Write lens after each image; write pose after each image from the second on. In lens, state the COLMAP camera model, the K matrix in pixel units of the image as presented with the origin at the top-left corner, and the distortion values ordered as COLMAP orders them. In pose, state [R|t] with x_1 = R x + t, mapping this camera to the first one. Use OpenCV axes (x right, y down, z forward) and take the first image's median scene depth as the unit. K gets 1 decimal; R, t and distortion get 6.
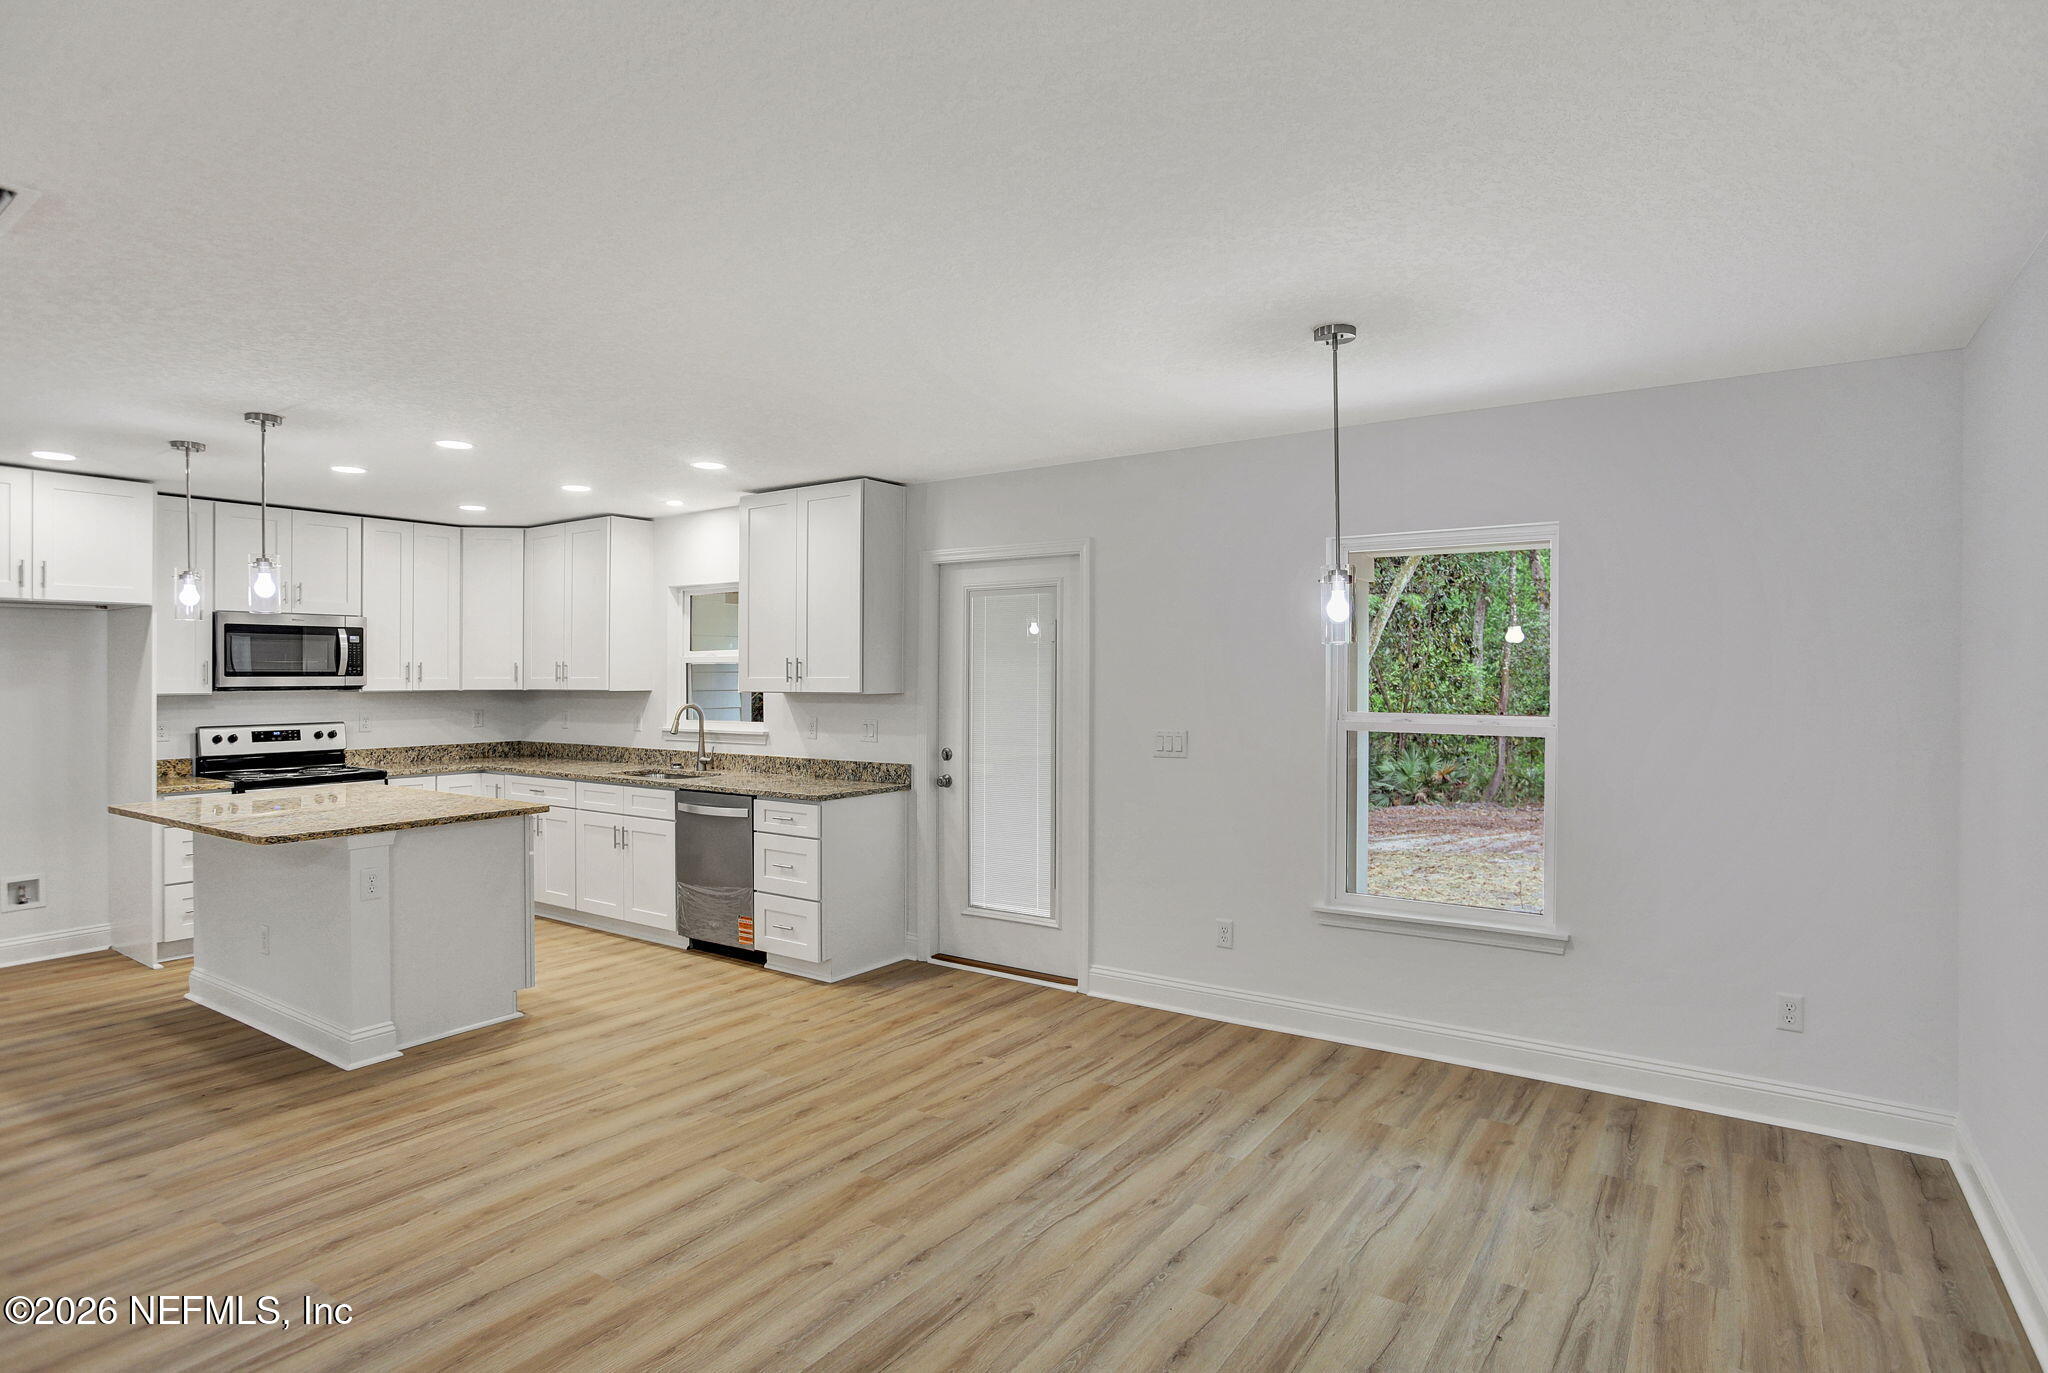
lens RADIAL K [[1073.6, 0, 1023.7], [0, 1073.6, 677.8], [0, 0, 1]] dist [-0.043857, 0.000403]
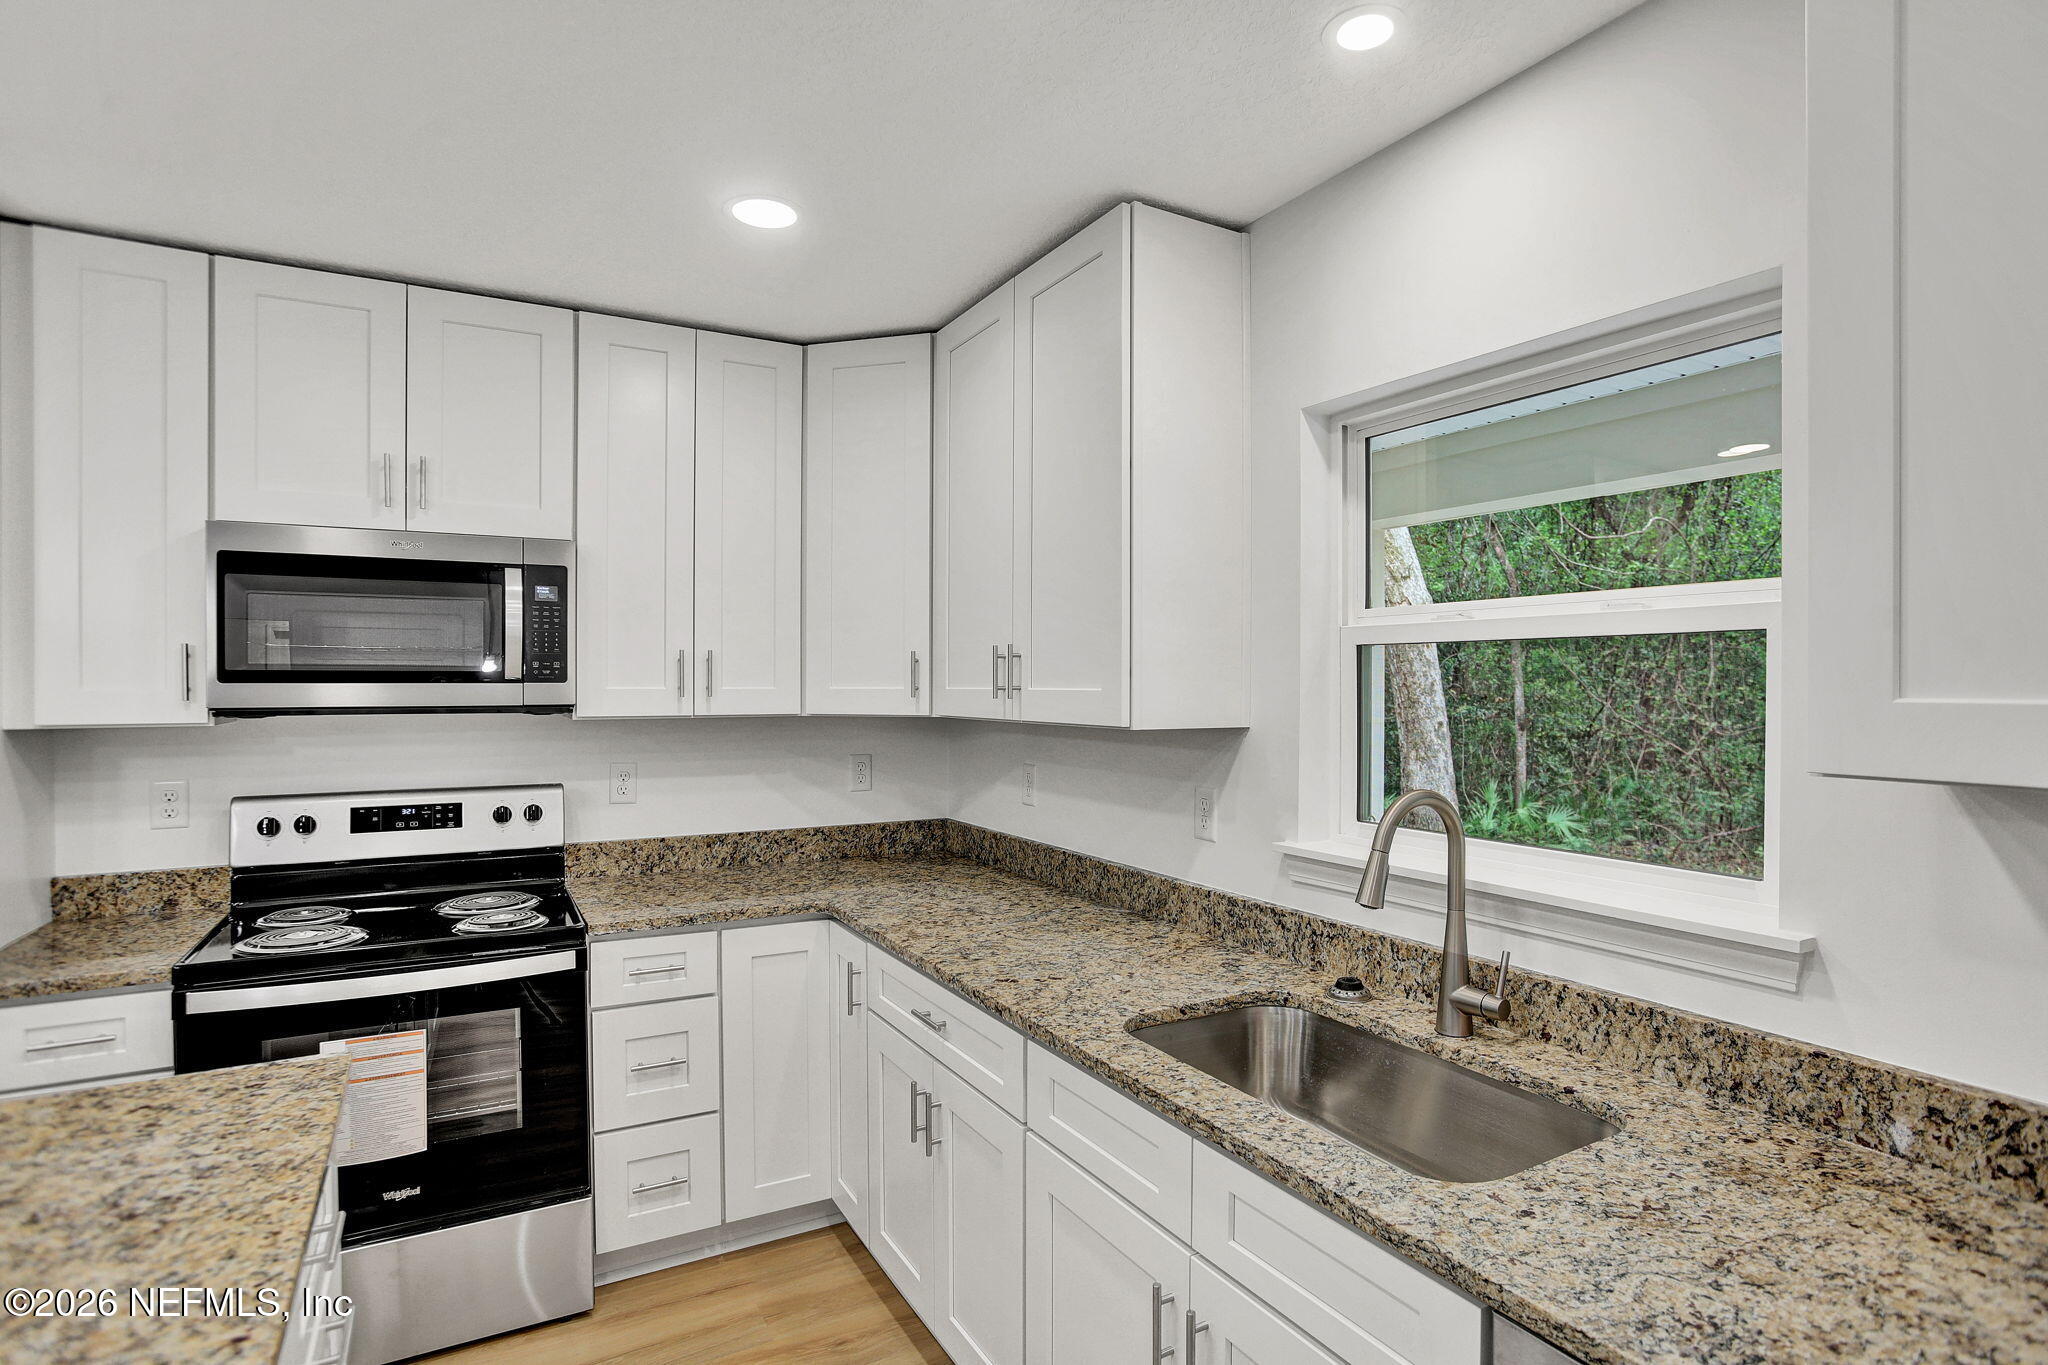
lens RADIAL K [[1031.3, 0, 1044.9], [0, 1031.3, 687.3], [0, 0, 1]] dist [-0.063716, 0.034128]
pose [[0.905958, 0.002817, -0.423358, -0.283959], [-0.001500, 0.999993, 0.003445, -0.001245], [0.423364, -0.002486, 0.905956, 0.714958]]
